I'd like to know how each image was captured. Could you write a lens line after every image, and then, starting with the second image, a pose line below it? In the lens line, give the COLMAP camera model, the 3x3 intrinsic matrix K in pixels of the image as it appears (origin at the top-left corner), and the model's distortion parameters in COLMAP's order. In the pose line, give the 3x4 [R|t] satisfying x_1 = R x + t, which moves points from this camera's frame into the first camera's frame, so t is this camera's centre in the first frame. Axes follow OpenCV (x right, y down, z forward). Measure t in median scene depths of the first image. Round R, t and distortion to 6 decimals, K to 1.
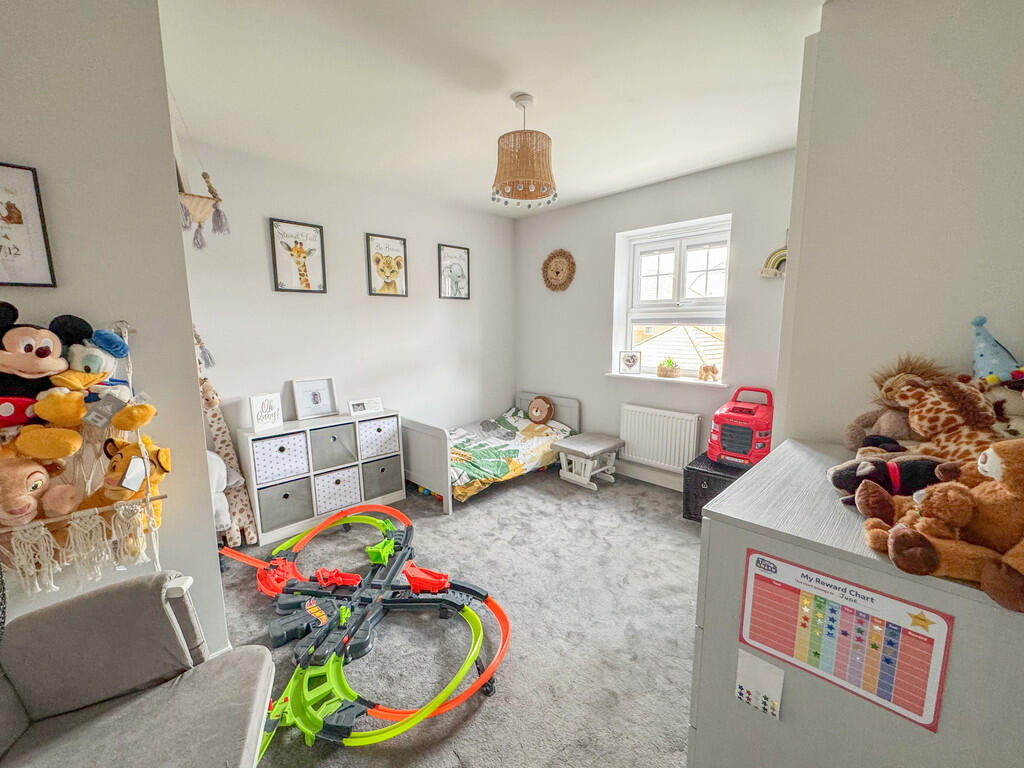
lens RADIAL K [[413.3, 0, 511.4], [0, 413.3, 385.9], [0, 0, 1]] dist [-0.003339, 0.000686]
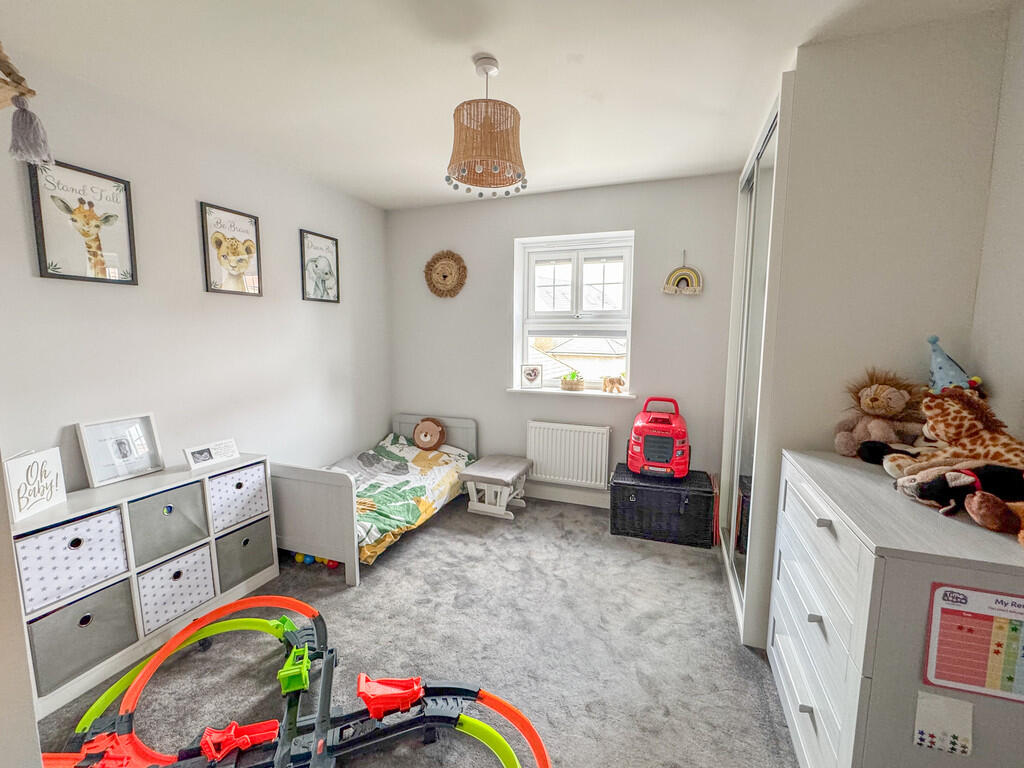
lens RADIAL K [[435.5, 0, 512.2], [0, 435.5, 385.8], [0, 0, 1]] dist [-0.000978, -0.000373]
pose [[0.908967, -0.039399, 0.415002, -0.214543], [0.051029, 0.998553, -0.016967, -0.026618], [-0.413733, 0.036599, 0.909662, 0.149544]]
